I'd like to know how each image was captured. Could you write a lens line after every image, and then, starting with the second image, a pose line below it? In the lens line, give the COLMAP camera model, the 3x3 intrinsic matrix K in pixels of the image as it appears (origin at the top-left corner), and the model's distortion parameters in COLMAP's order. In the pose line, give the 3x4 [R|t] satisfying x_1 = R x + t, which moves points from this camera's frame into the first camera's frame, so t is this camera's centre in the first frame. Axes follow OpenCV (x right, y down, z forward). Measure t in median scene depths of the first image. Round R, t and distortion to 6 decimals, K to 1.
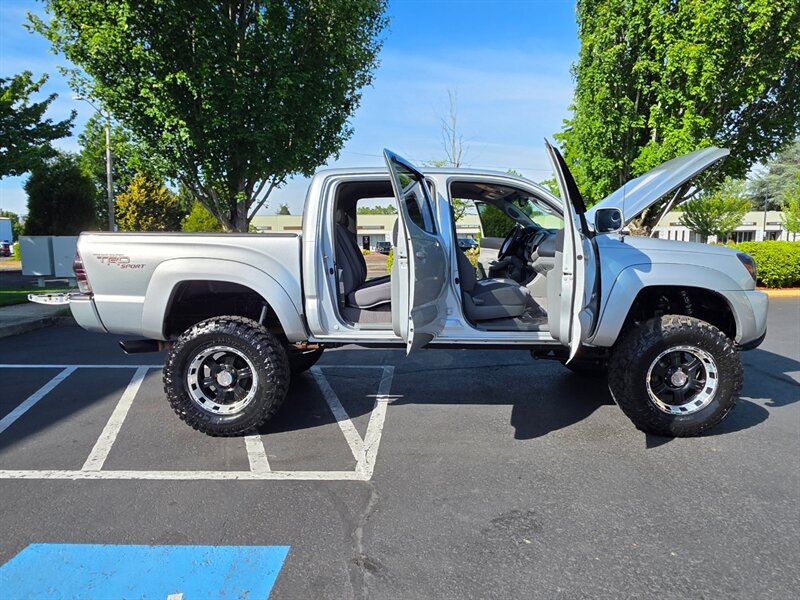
lens RADIAL K [[522.0, 0, 405.2], [0, 522.0, 308.0], [0, 0, 1]] dist [-0.000063, 0.001283]
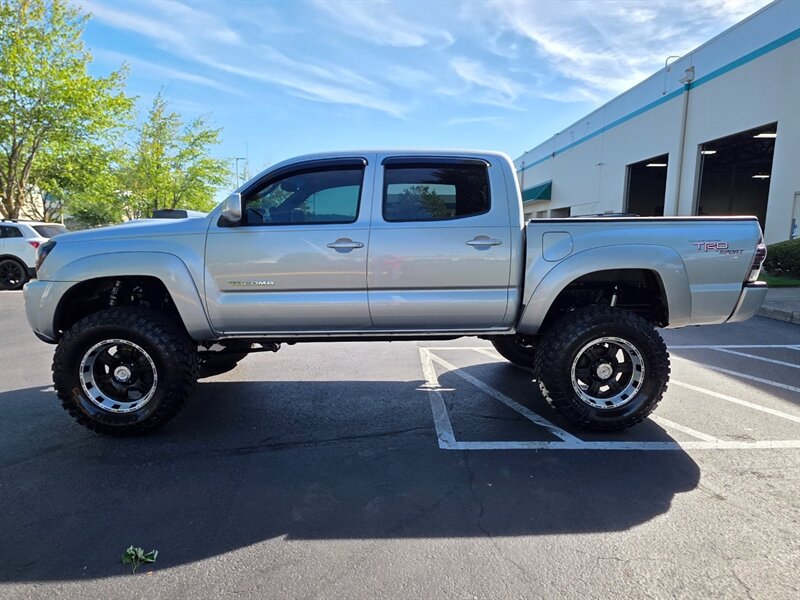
lens RADIAL K [[485.1, 0, 404.0], [0, 485.1, 302.6], [0, 0, 1]] dist [0.001756, -0.001066]
pose [[-0.999127, -0.000437, -0.041773, 0.057415], [-0.011366, 0.965068, 0.261752, -0.243126], [0.040200, 0.261998, -0.964231, 2.017168]]
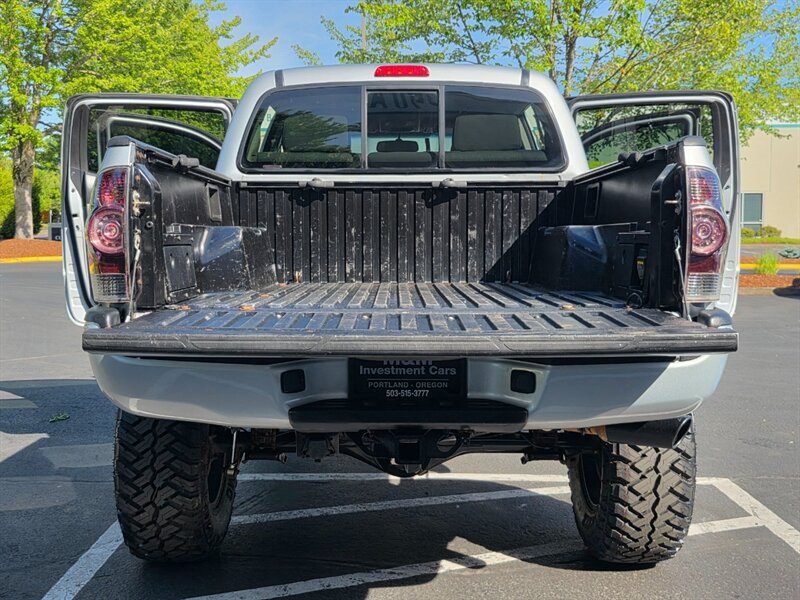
lens RADIAL K [[950.0, 0, 400.0], [0, 950.0, 300.0], [0, 0, 1]] dist [0.137105, -0.360420]
pose [[-0.020844, -0.076382, 0.996861, -1.144906], [0.125867, 0.988944, 0.078407, -0.104004], [-0.991828, 0.127106, -0.010999, 1.091065]]
